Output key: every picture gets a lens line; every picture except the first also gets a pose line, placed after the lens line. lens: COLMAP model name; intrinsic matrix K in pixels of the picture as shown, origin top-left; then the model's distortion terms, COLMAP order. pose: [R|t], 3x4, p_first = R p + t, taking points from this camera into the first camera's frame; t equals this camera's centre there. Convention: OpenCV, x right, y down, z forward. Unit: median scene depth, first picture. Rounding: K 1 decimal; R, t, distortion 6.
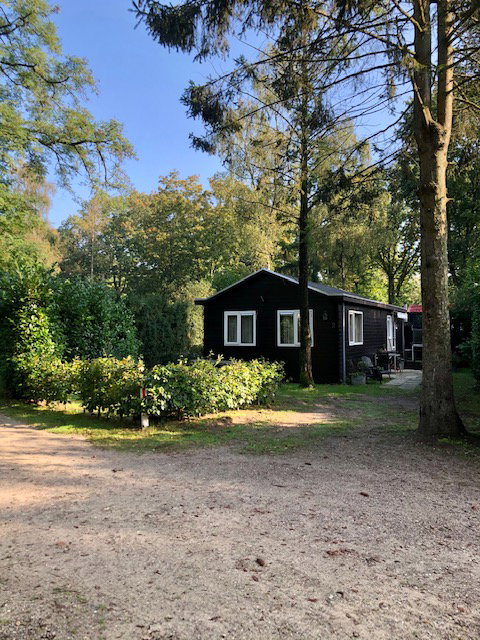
lens RADIAL K [[501.7, 0, 240.0], [0, 501.7, 320.0], [0, 0, 1]] dist [-0.002890, 0.002447]
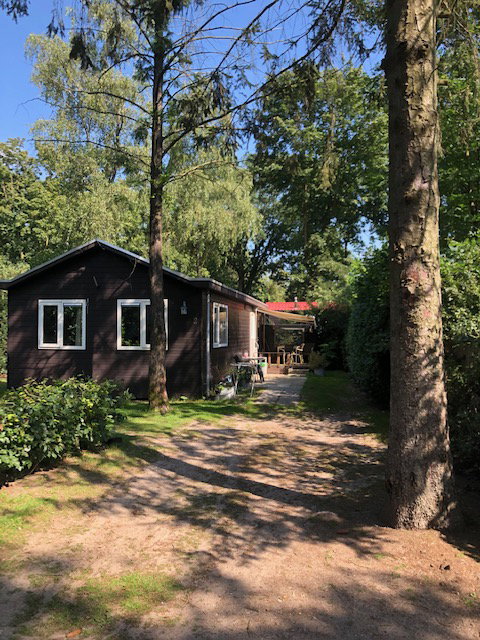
lens RADIAL K [[523.0, 0, 240.0], [0, 523.0, 320.0], [0, 0, 1]] dist [0.167747, -0.323453]
pose [[0.956473, 0.014037, 0.291482, 0.035228], [-0.015218, 0.999883, 0.001786, 0.009713], [-0.291423, -0.006144, 0.956575, 0.352205]]
